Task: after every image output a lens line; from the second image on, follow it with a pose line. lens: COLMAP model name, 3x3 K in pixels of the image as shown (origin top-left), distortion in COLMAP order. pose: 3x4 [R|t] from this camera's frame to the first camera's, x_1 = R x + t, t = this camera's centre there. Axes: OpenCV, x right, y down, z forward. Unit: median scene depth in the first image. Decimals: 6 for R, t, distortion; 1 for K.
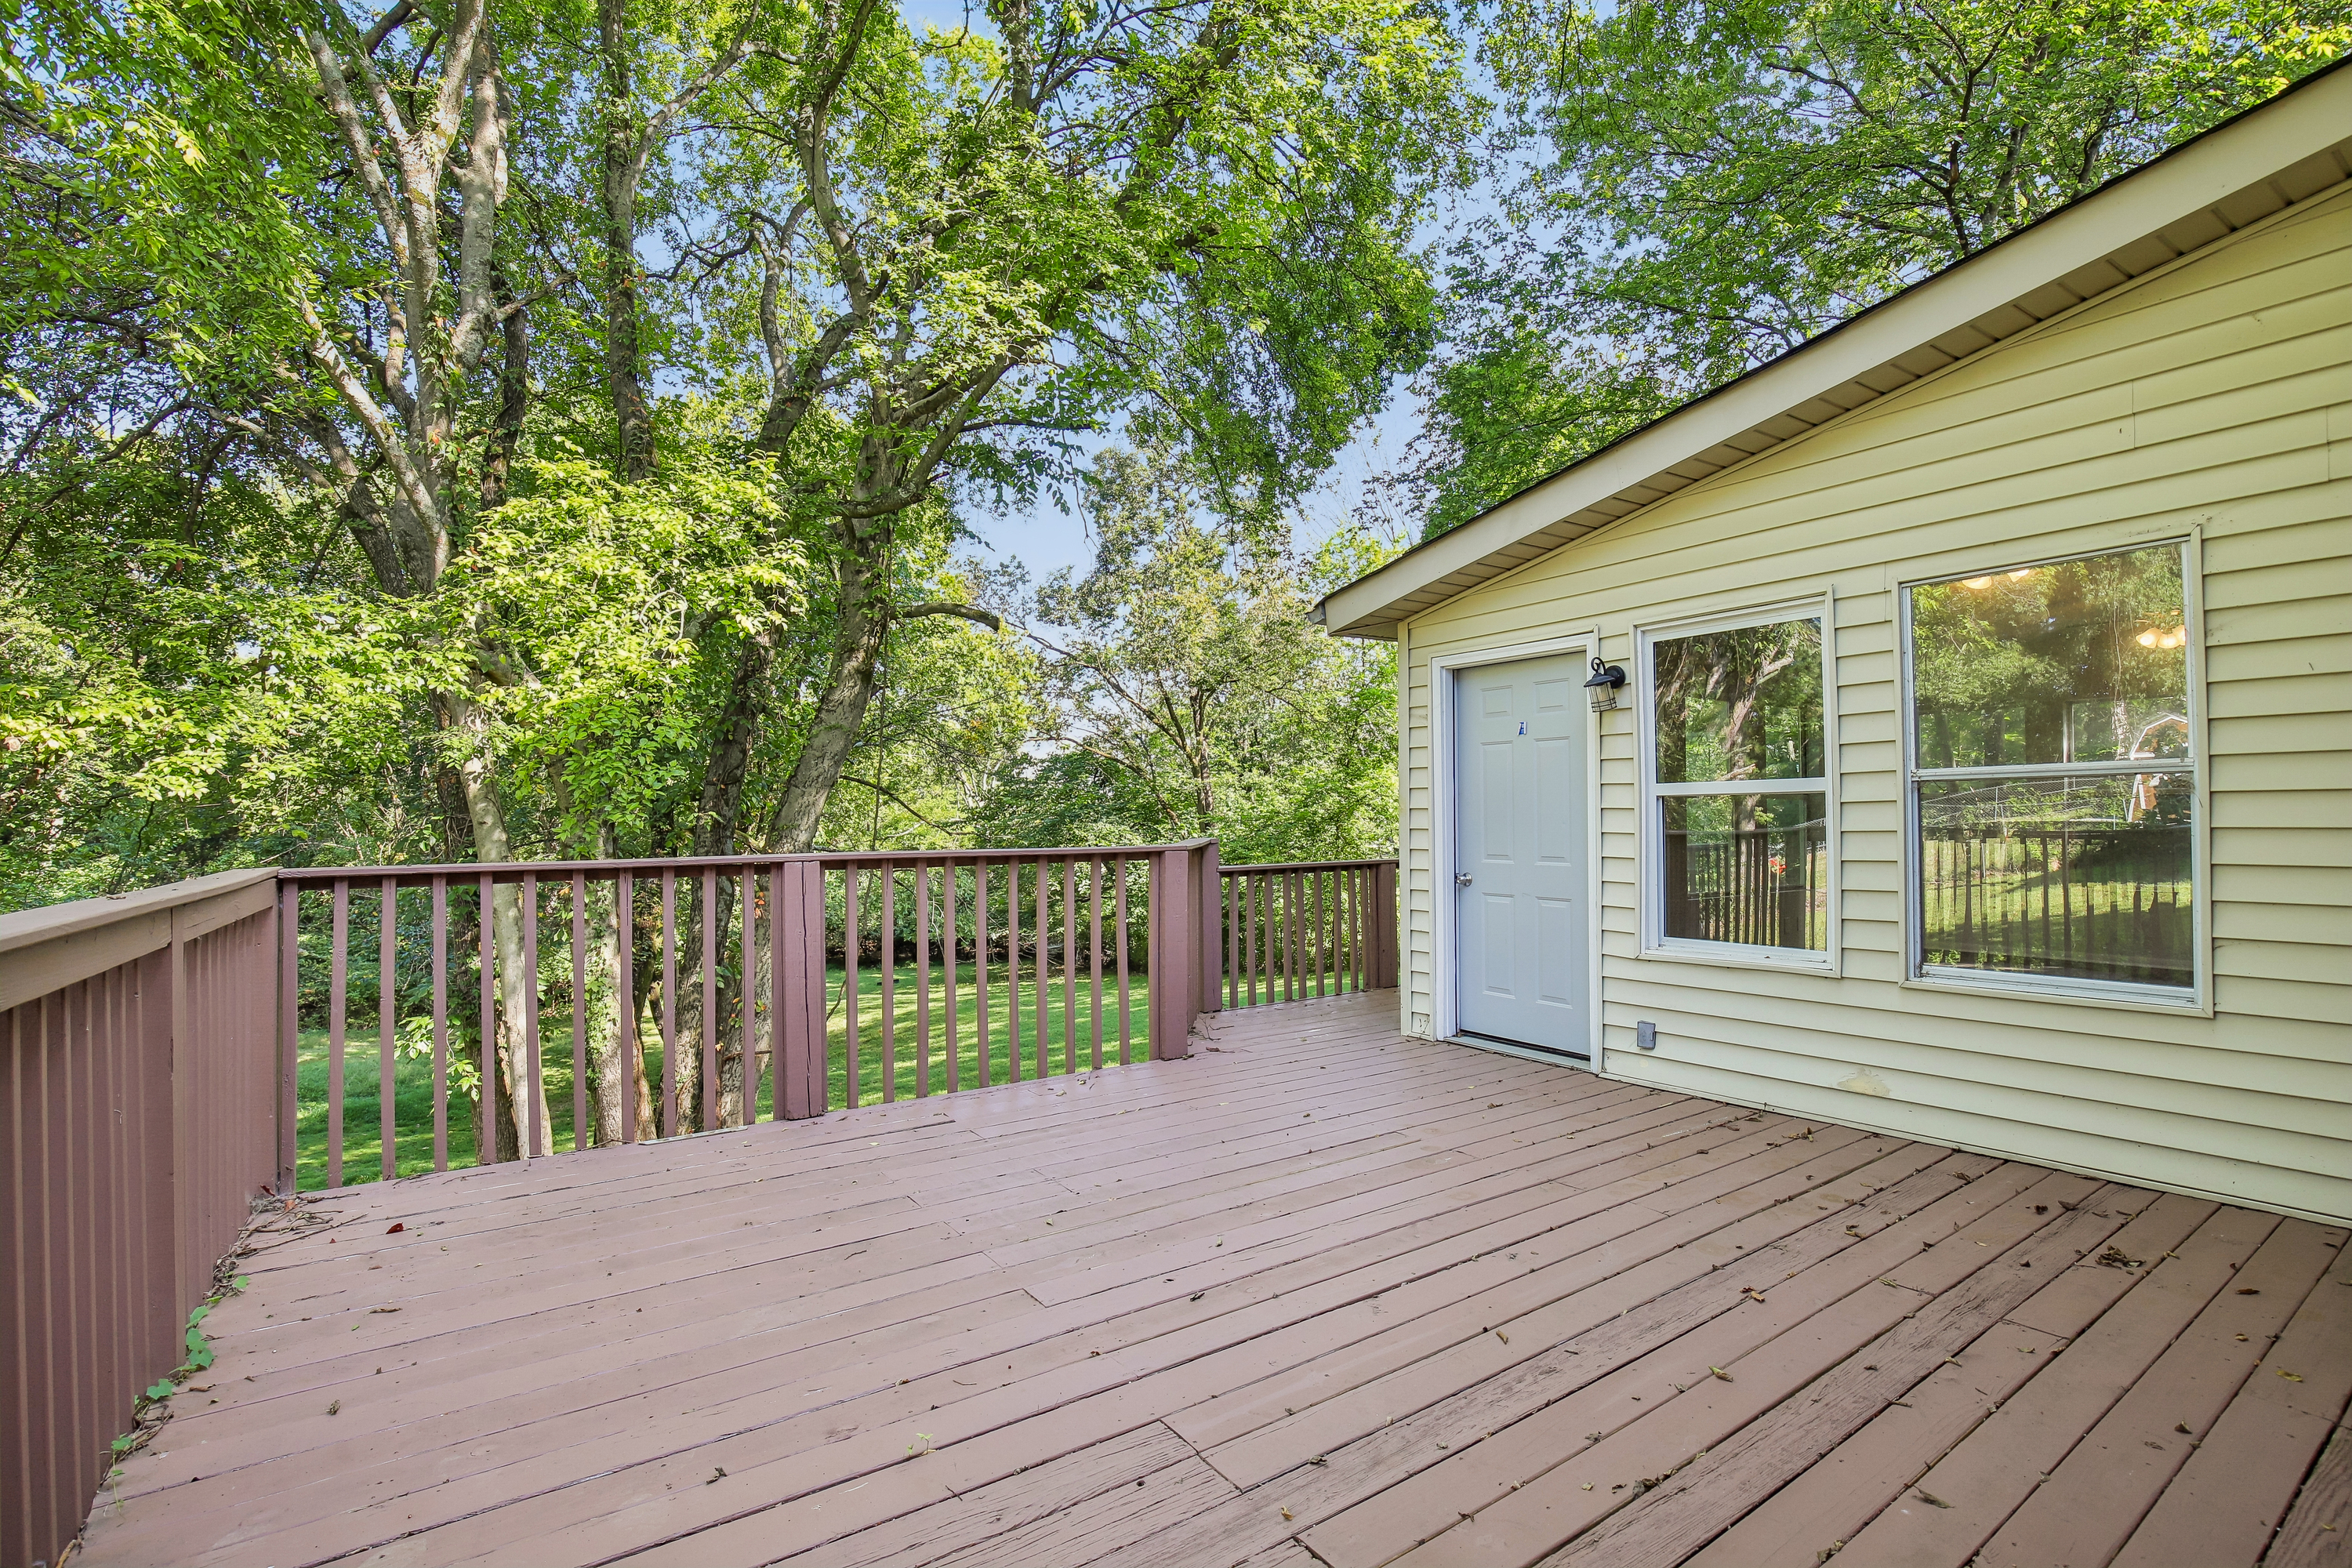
lens RADIAL K [[1097.2, 0, 1189.4], [0, 1097.2, 787.3], [0, 0, 1]] dist [-0.037579, 0.007090]
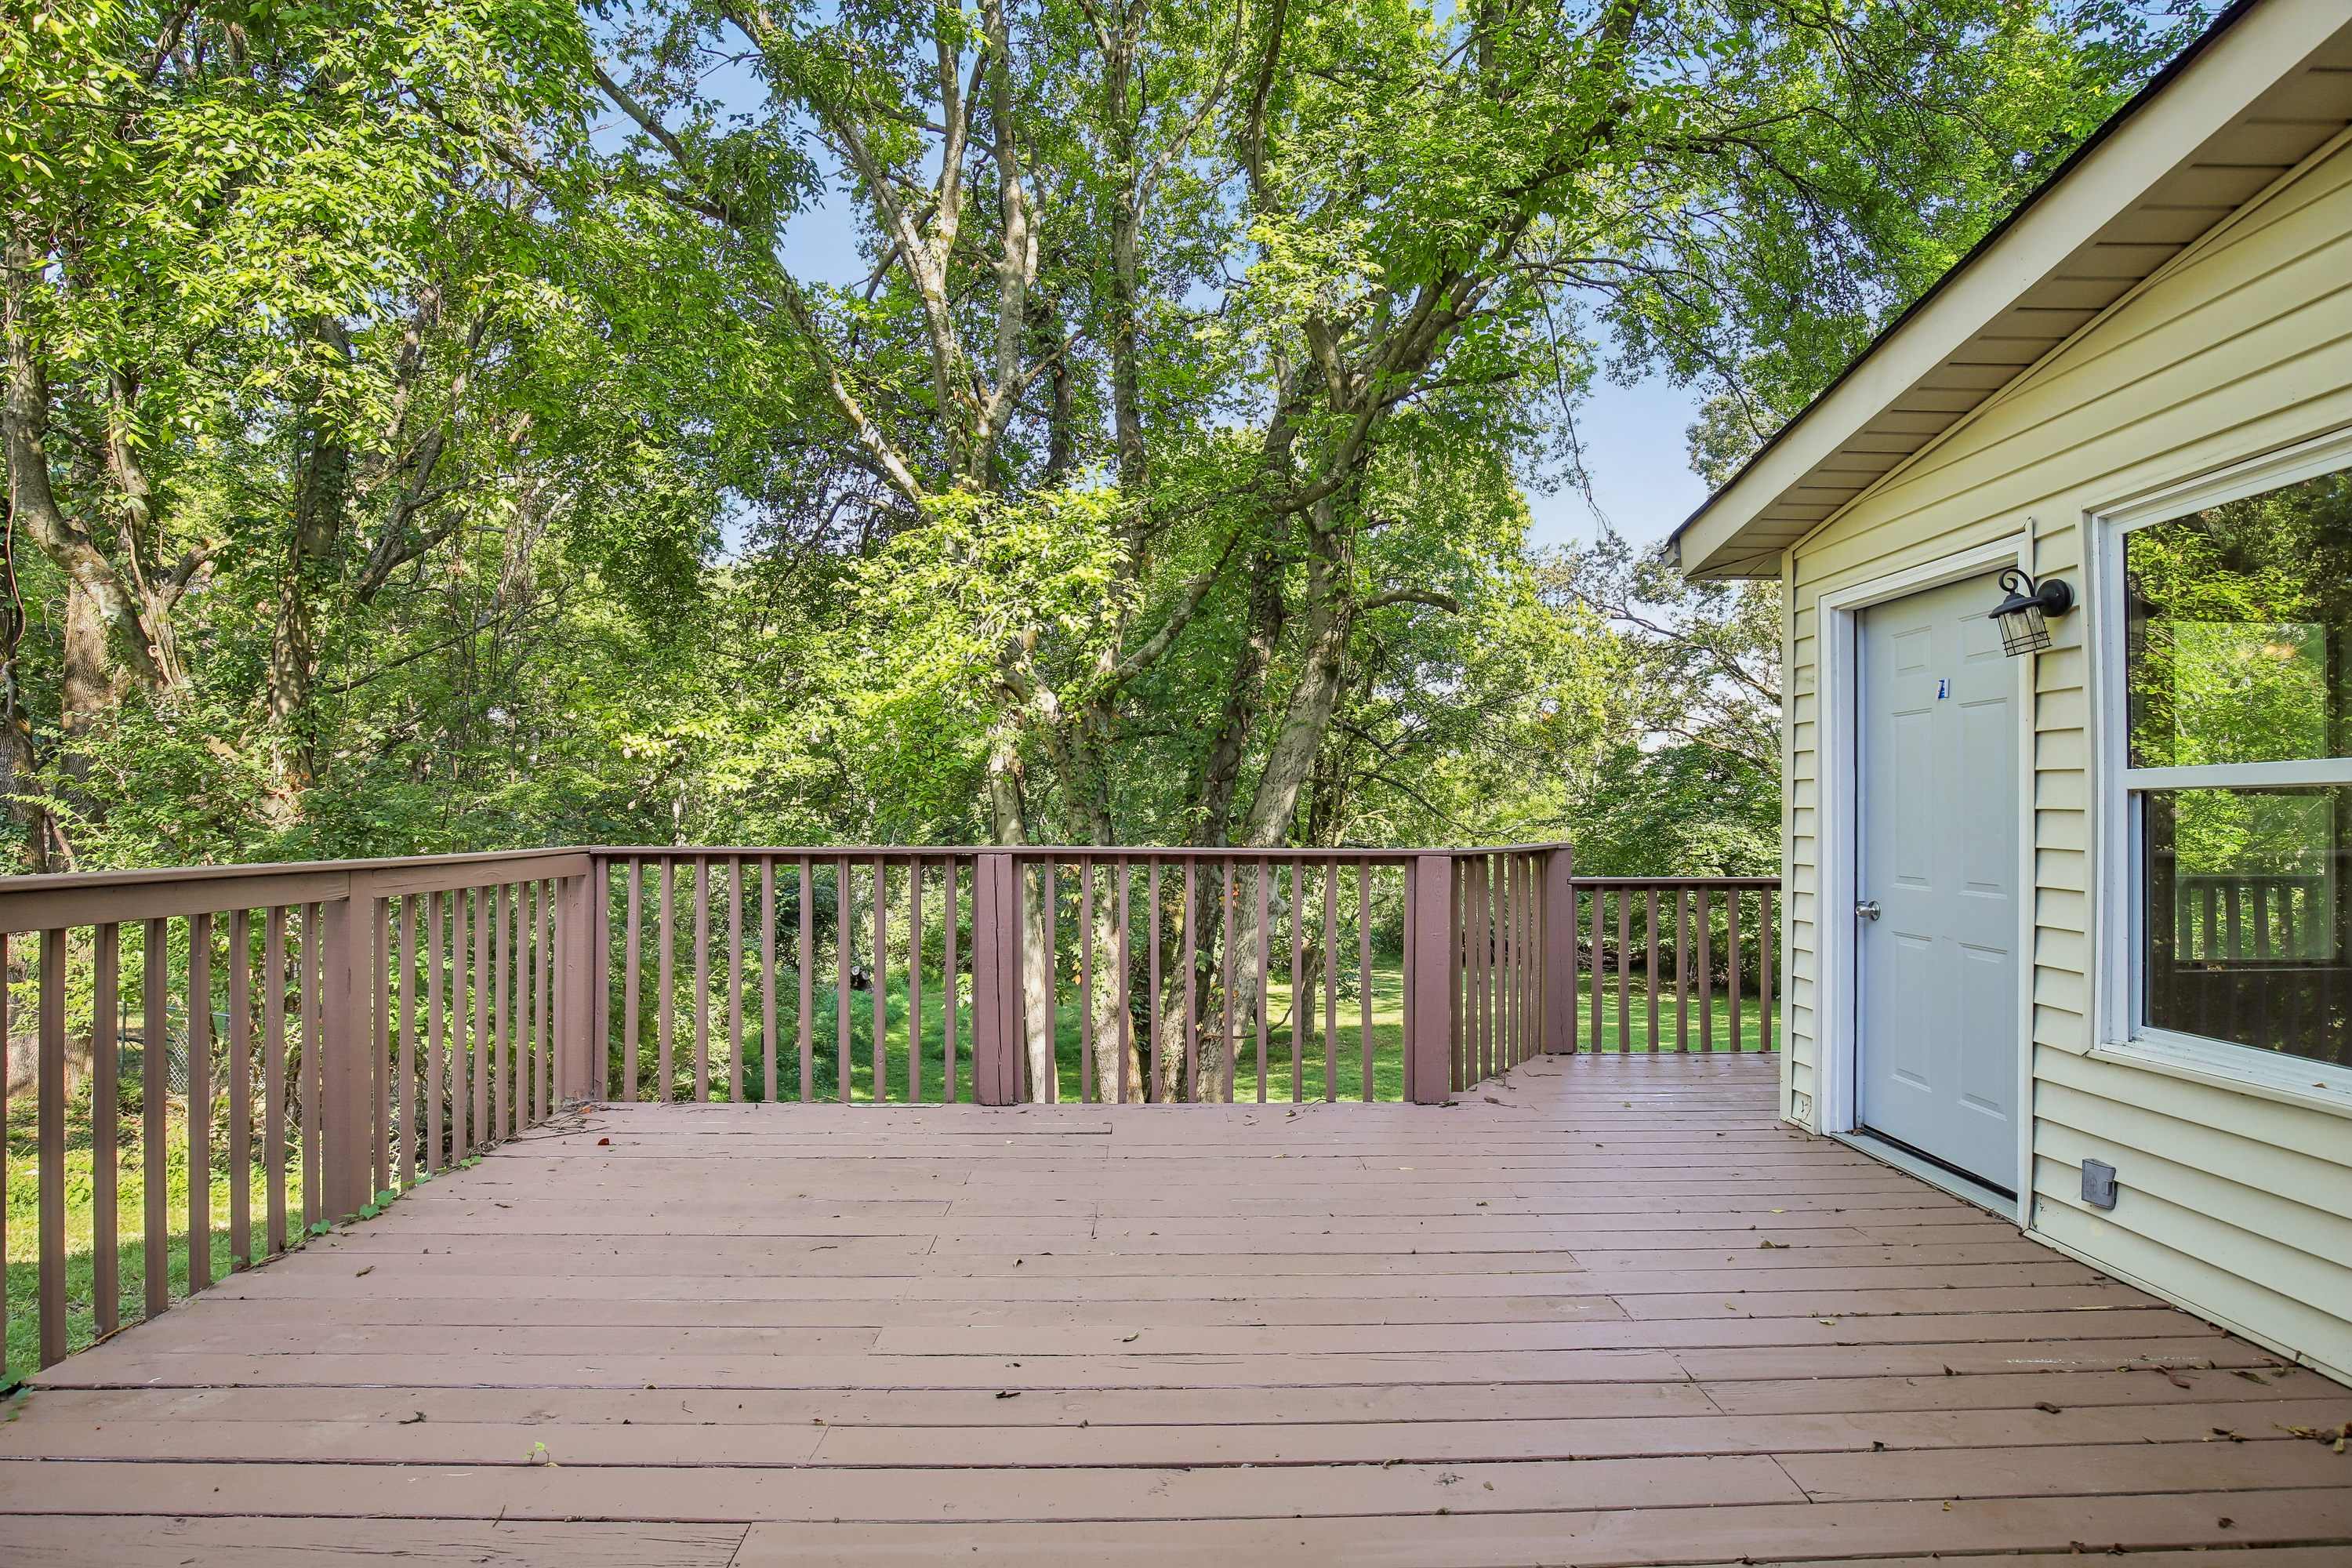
lens RADIAL K [[1097.2, 0, 1178.9], [0, 1097.2, 789.3], [0, 0, 1]] dist [-0.037579, 0.007090]
pose [[0.831520, -0.000224, -0.555495, 0.326561], [0.002642, 0.999990, 0.003552, 0.003994], [0.555489, -0.004422, 0.831512, 0.223642]]
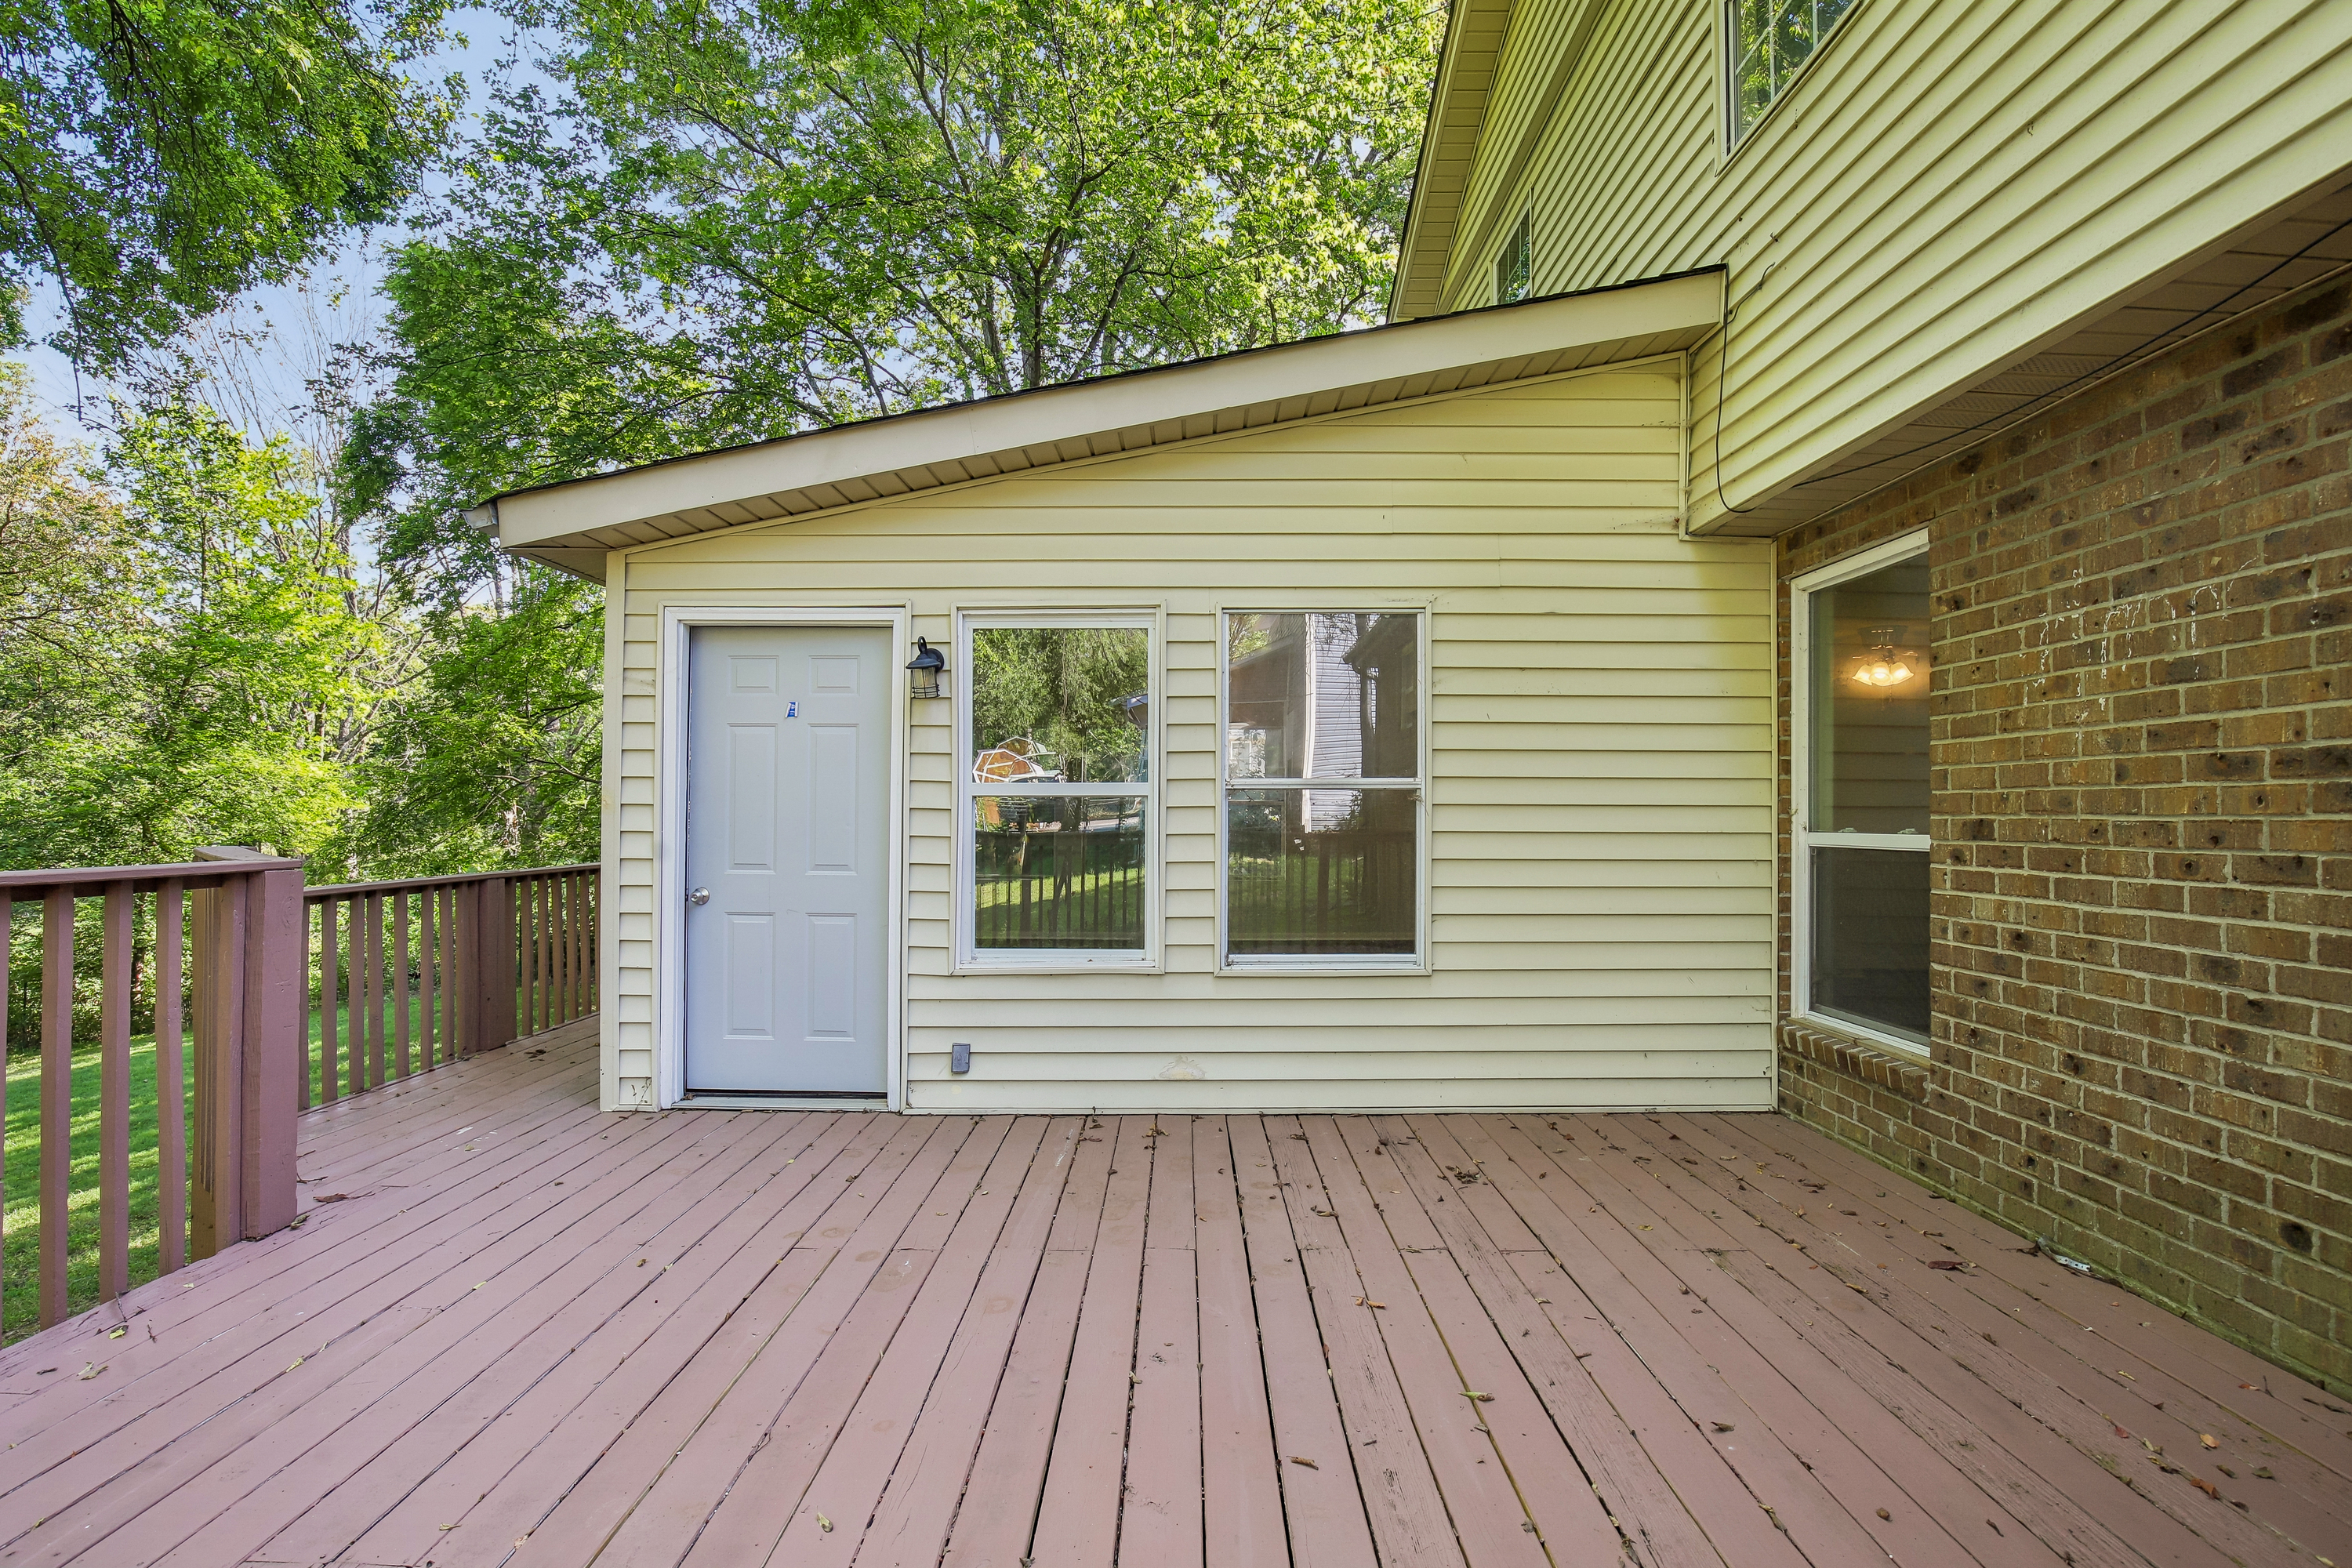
lens RADIAL K [[1097.2, 0, 1189.8], [0, 1097.2, 800.8], [0, 0, 1]] dist [-0.037579, 0.007090]
pose [[0.572078, 0.020522, 0.819943, -0.227251], [-0.030360, 0.999532, -0.003834, 0.009955], [-0.819637, -0.022700, 0.572433, 0.326657]]
